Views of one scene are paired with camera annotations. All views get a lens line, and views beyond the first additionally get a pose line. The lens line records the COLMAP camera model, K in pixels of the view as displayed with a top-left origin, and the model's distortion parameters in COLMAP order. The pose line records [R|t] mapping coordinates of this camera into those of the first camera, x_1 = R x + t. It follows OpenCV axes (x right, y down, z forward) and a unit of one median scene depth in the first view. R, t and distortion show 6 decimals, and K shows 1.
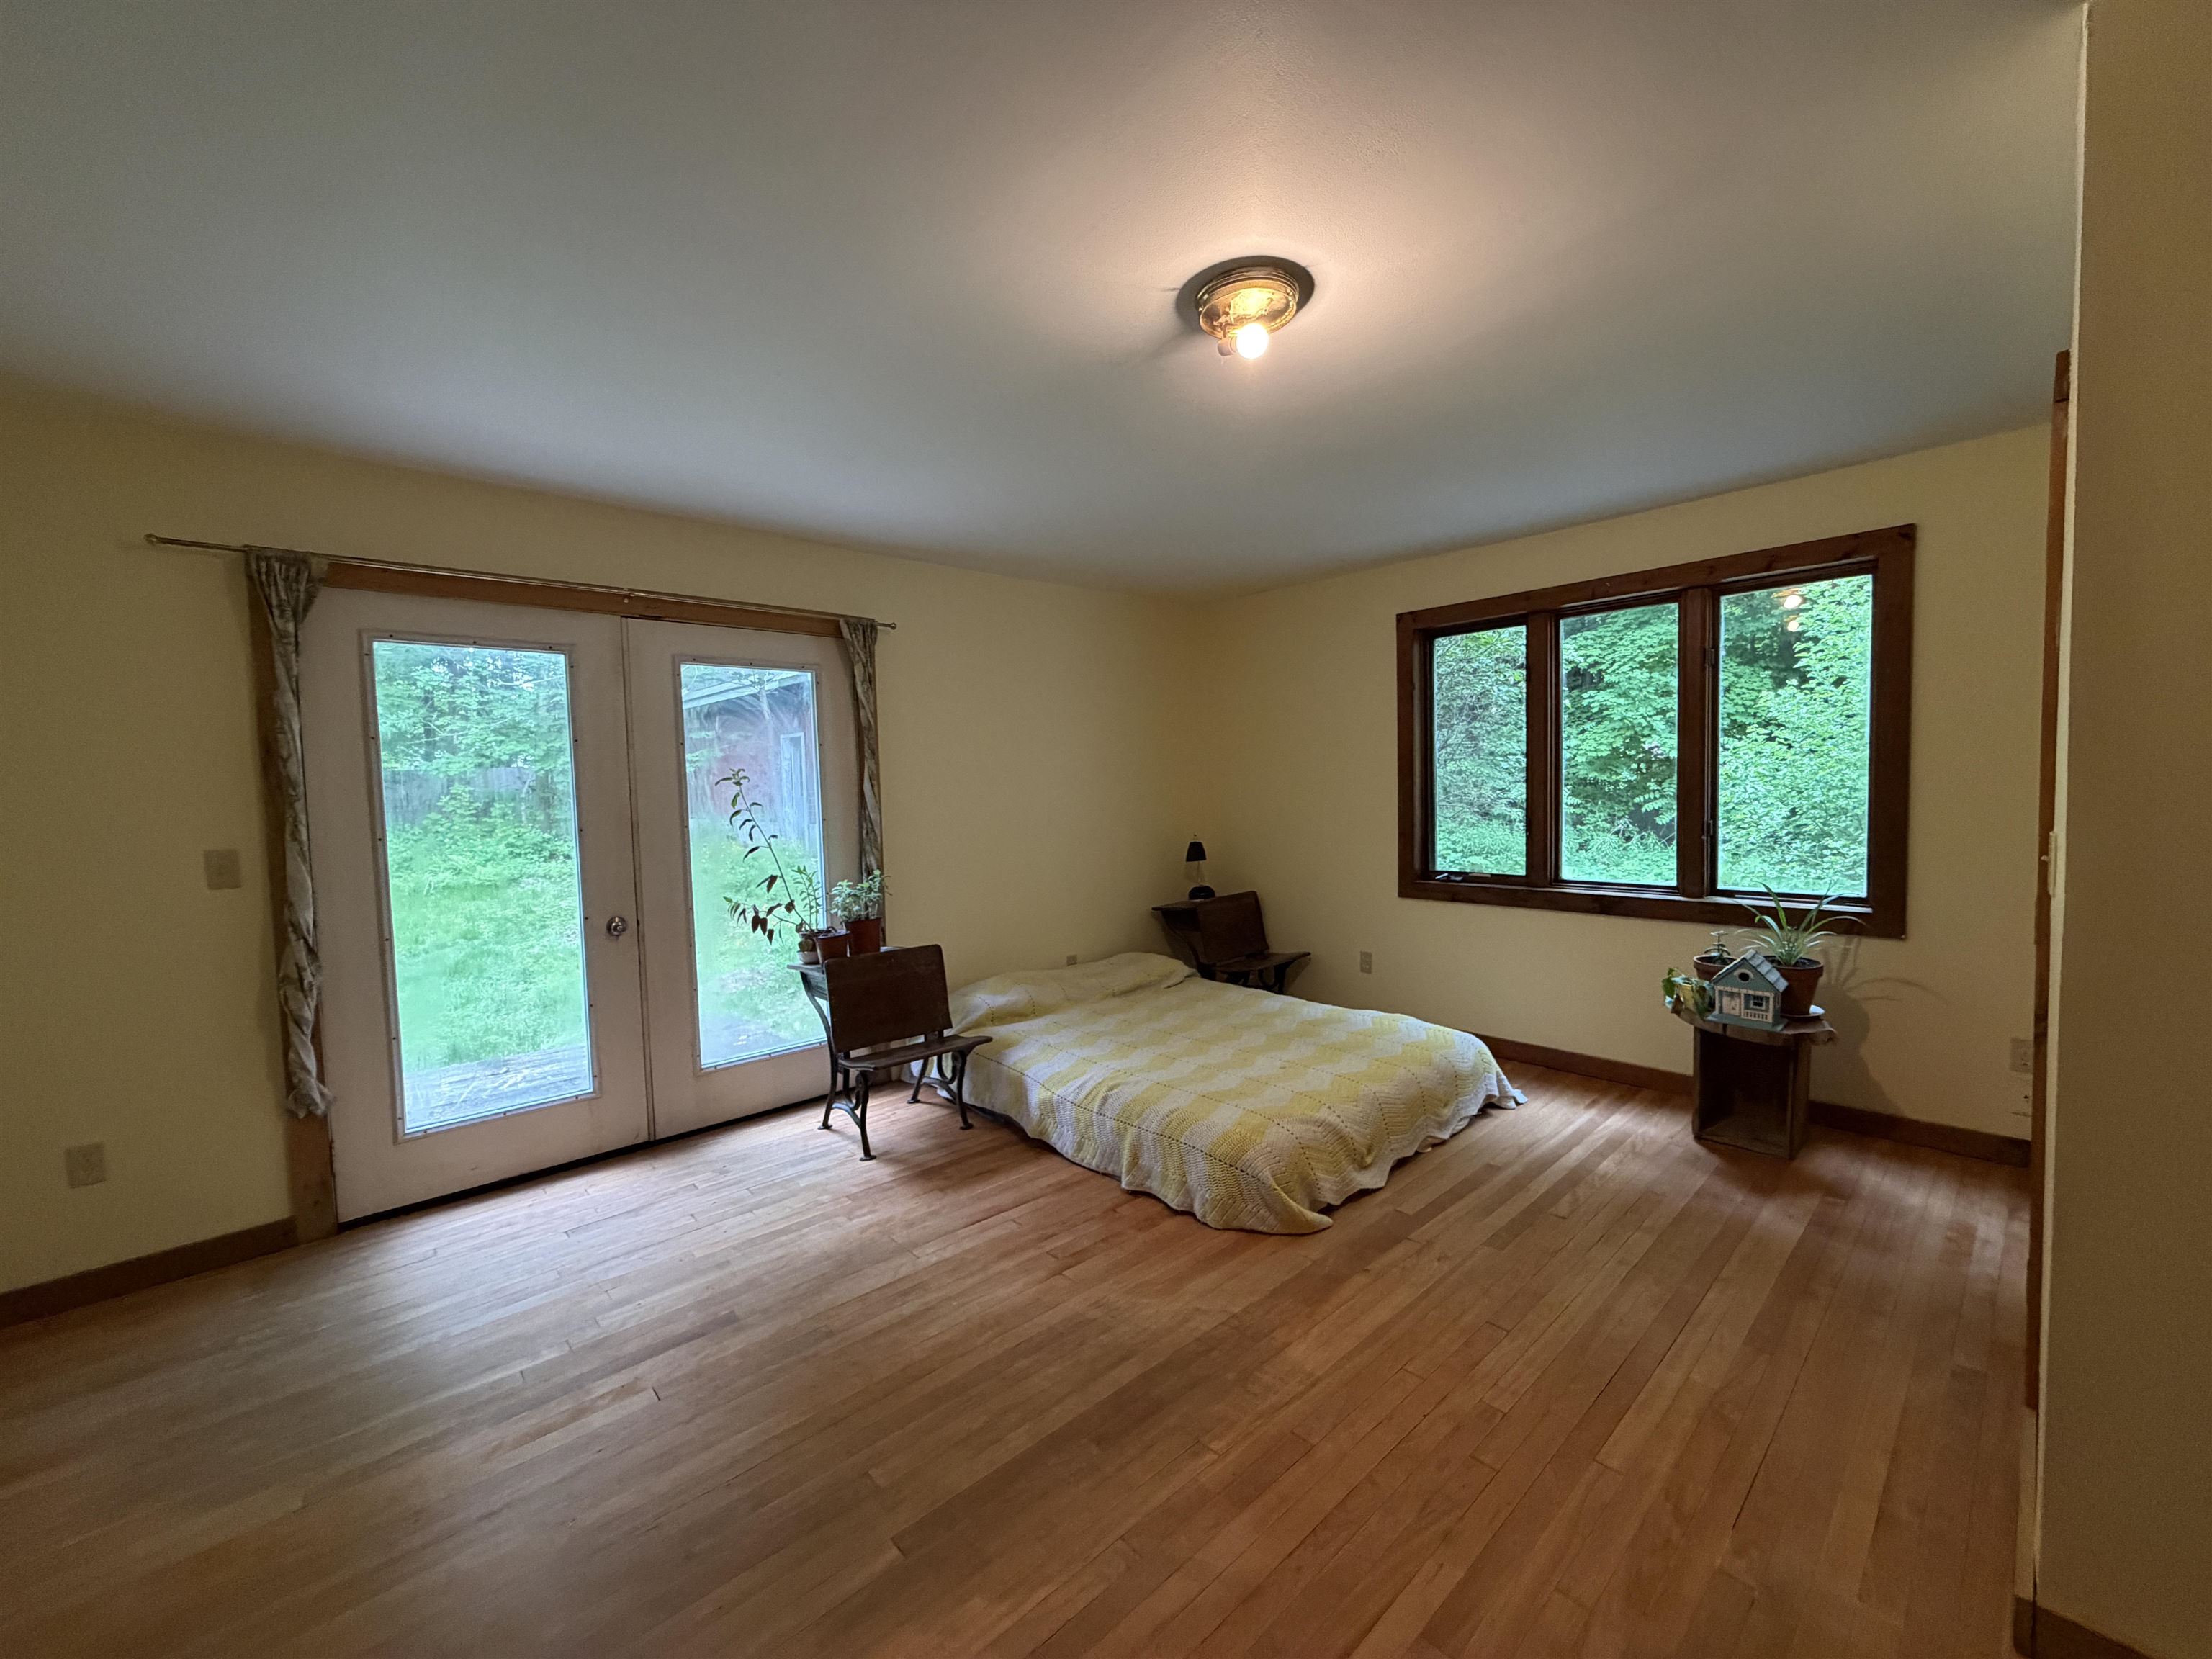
lens RADIAL K [[883.6, 0, 1103.6], [0, 883.6, 820.1], [0, 0, 1]] dist [0.001066, 0.000213]
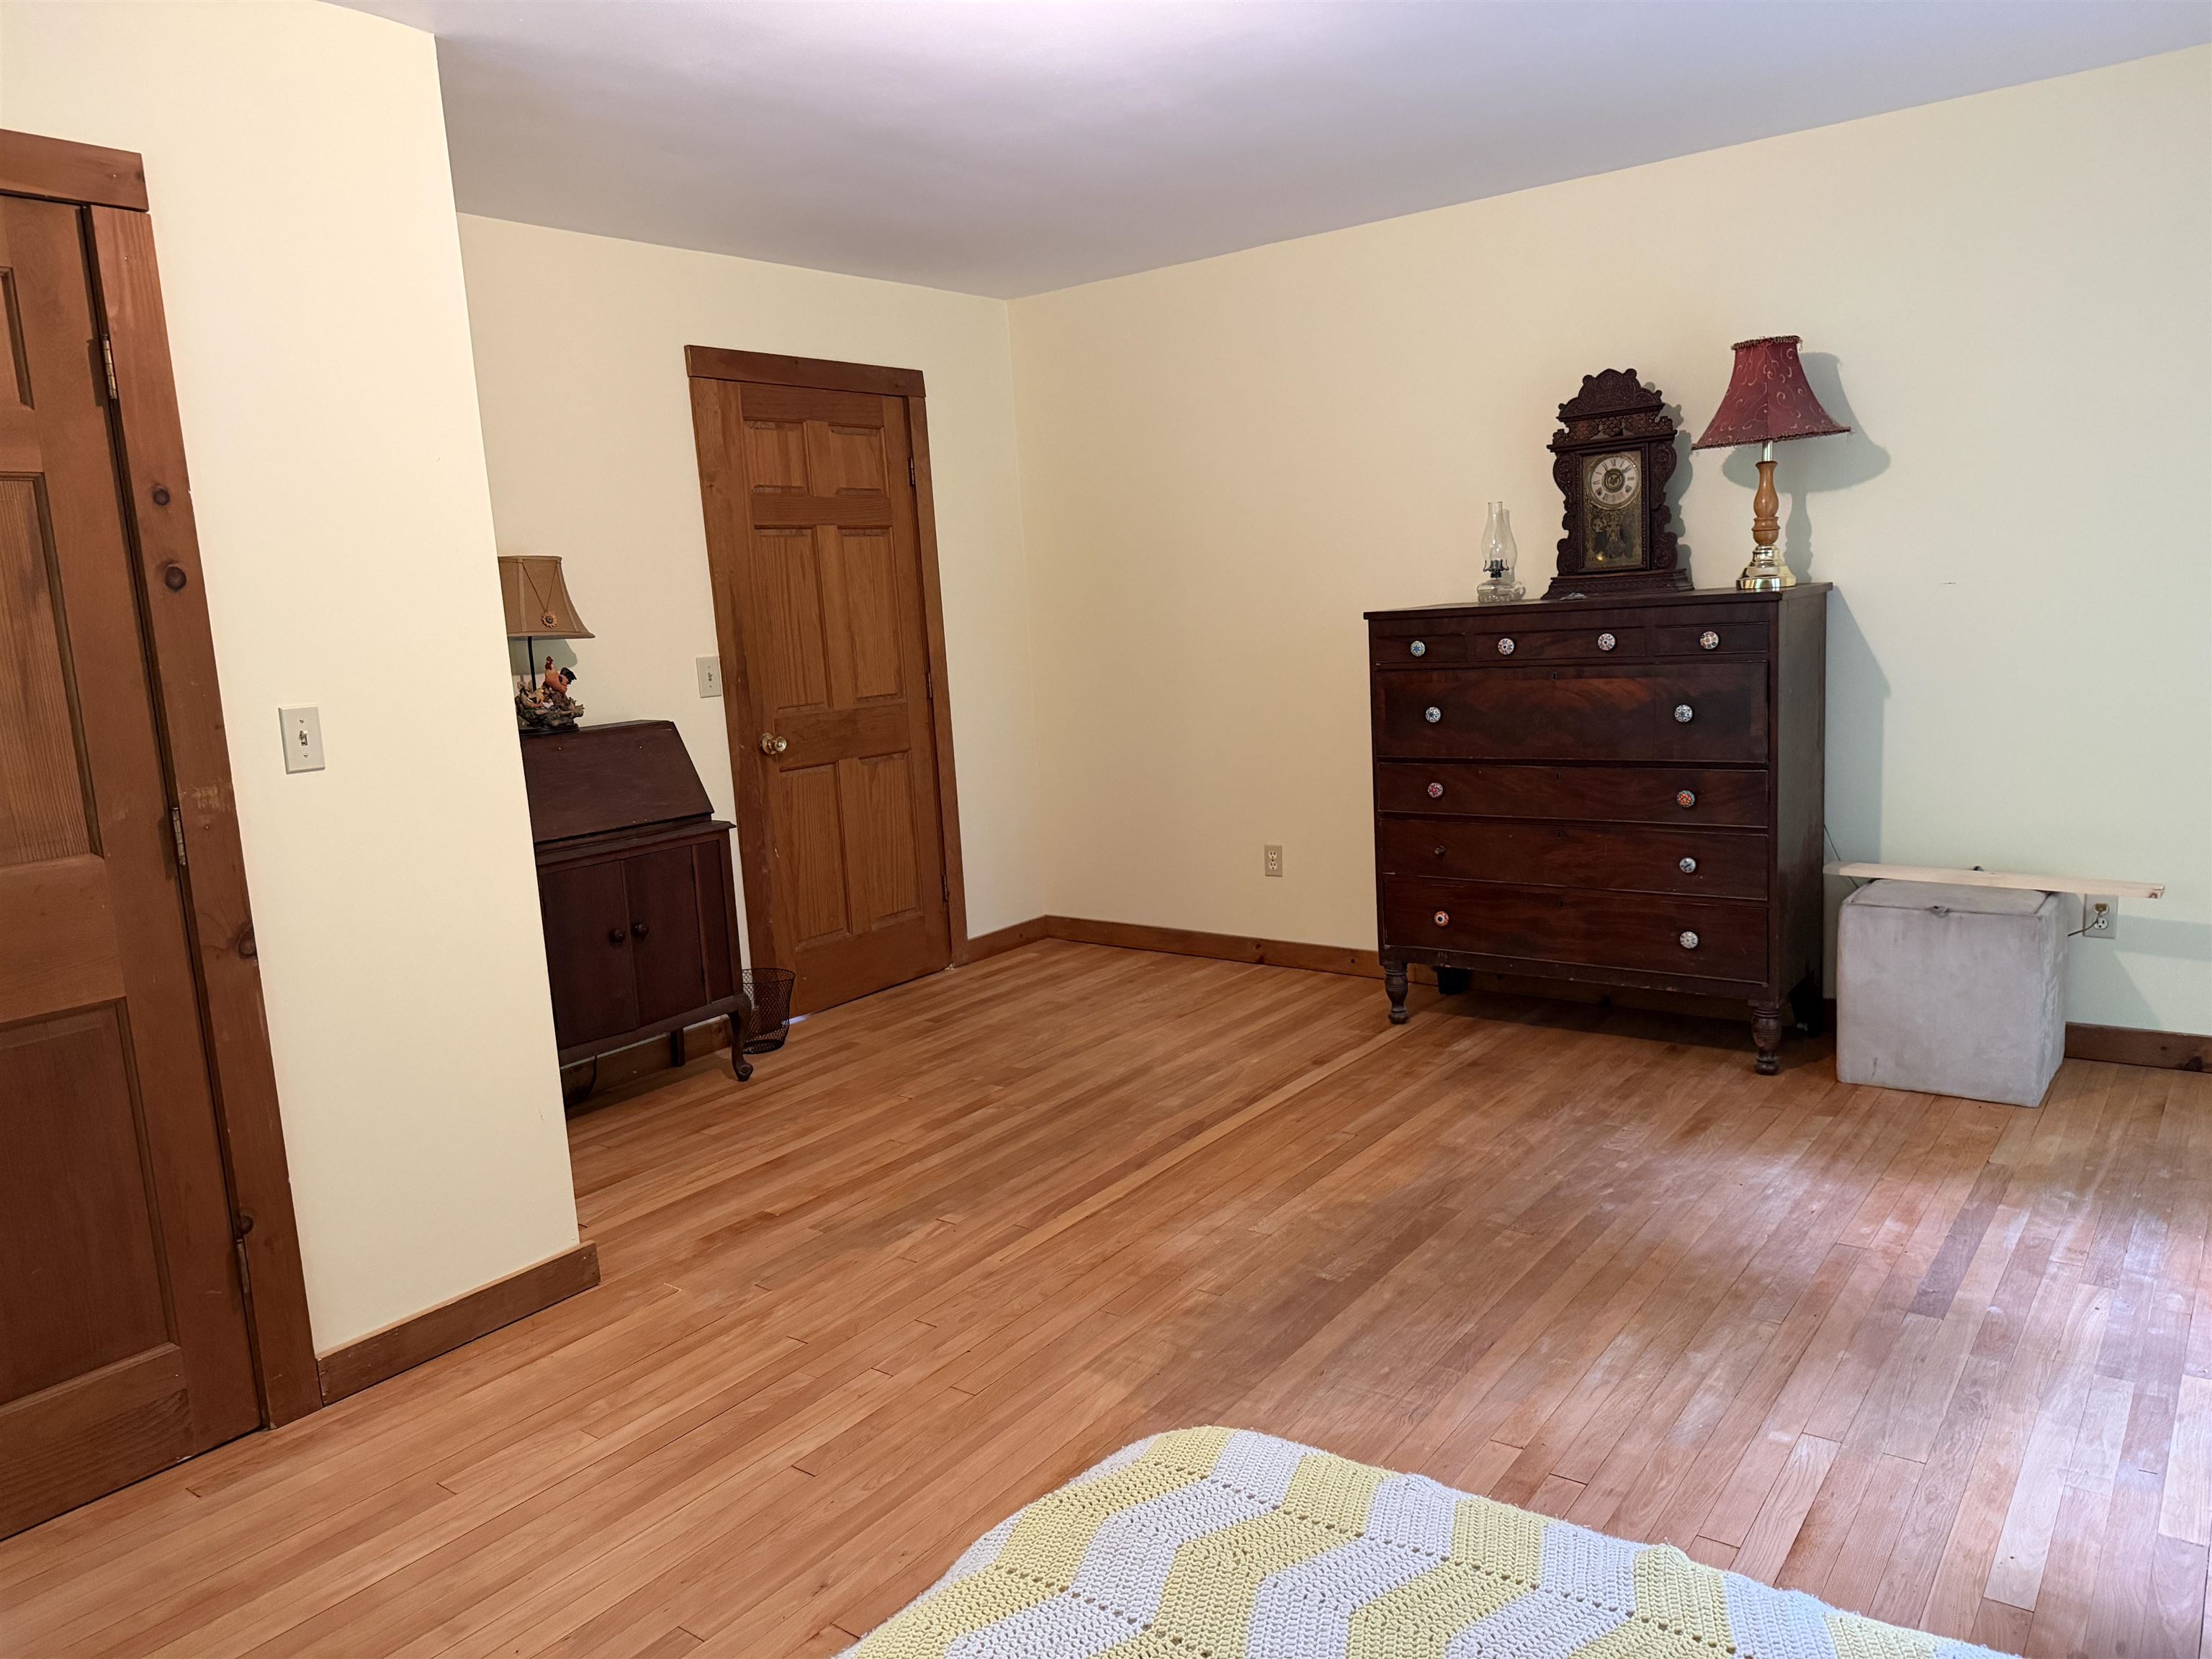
lens RADIAL K [[1643.5, 0, 1094.8], [0, 1643.5, 838.2], [0, 0, 1]] dist [0.204069, -0.375288]
pose [[-0.980367, 0.111056, -0.162931, 0.398312], [0.075676, 0.974943, 0.209189, -0.120107], [0.182080, 0.192753, -0.964206, 2.187574]]
